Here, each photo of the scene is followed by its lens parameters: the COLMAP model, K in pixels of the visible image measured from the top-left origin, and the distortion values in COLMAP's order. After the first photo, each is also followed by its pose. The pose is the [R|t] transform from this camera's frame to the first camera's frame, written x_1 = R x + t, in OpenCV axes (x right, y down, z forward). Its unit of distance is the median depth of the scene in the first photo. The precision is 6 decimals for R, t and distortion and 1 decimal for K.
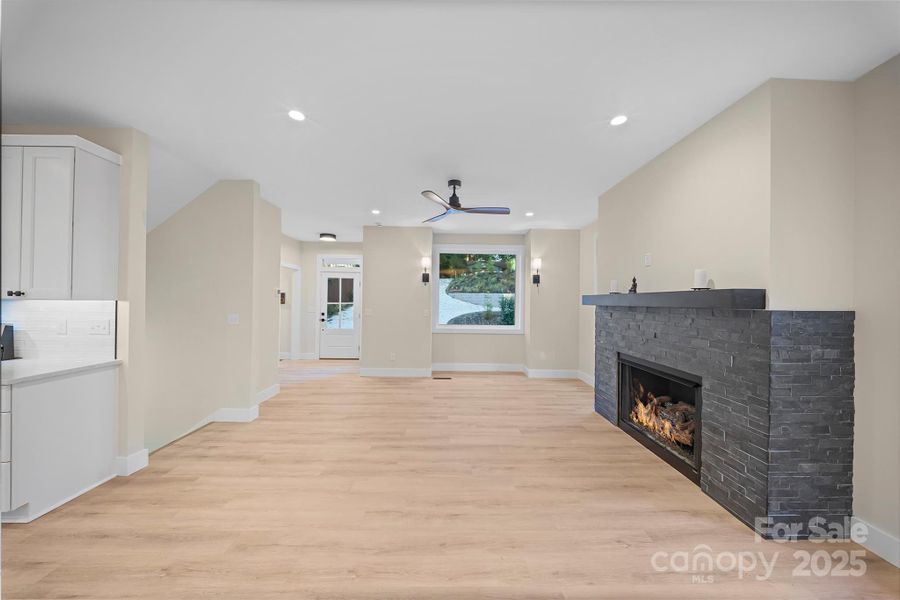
lens RADIAL K [[324.9, 0, 450.0], [0, 324.9, 300.0], [0, 0, 1]] dist [0.001670, 0.000037]
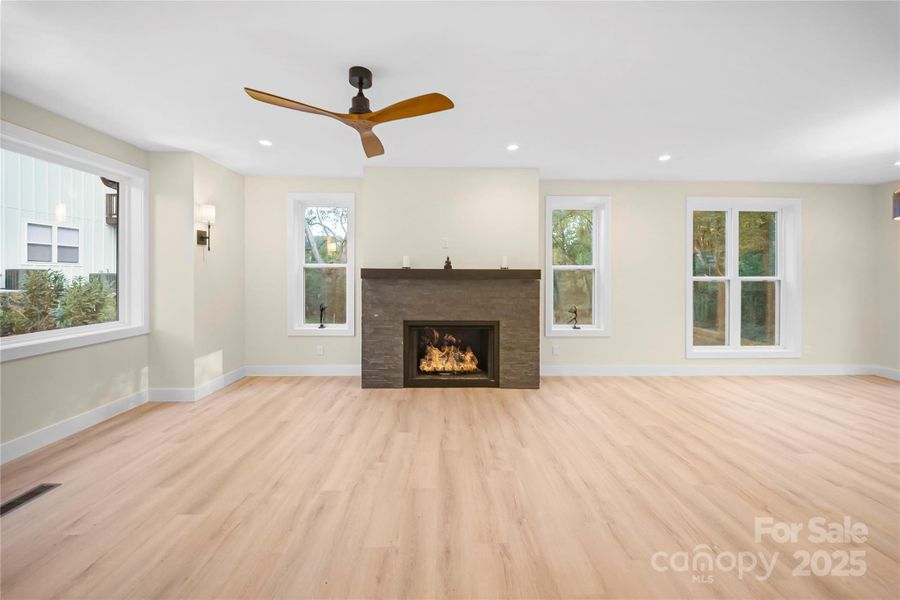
lens RADIAL K [[328.5, 0, 454.0], [0, 328.5, 274.7], [0, 0, 1]] dist [-0.000198, -0.000066]
pose [[-0.038416, -0.008021, 0.999230, -0.685308], [-0.011352, 0.999907, 0.007590, -0.007378], [-0.999197, -0.011051, -0.038504, 0.997329]]
